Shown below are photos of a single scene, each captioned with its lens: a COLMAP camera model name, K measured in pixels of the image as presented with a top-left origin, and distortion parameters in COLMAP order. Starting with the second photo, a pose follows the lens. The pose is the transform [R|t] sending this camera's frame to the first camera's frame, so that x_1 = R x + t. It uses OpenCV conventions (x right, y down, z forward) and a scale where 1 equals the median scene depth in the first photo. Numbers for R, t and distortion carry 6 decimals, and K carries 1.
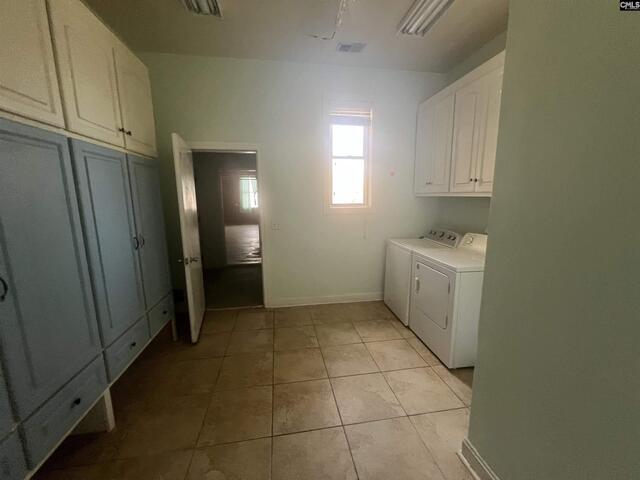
lens RADIAL K [[256.9, 0, 320.9], [0, 256.9, 239.7], [0, 0, 1]] dist [0.000312, 0.000048]
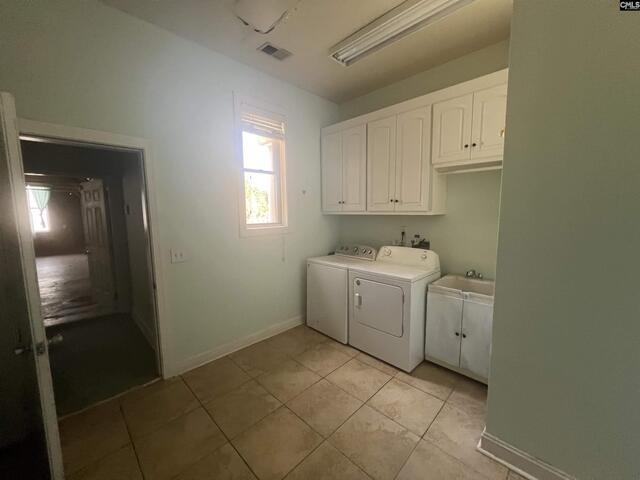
lens RADIAL K [[256.9, 0, 319.9], [0, 256.9, 239.2], [0, 0, 1]] dist [0.001727, 0.000076]
pose [[0.811150, -0.066596, 0.581034, -0.302590], [0.103797, 0.994117, -0.030962, -0.047982], [-0.575553, 0.085424, 0.813290, 0.216713]]
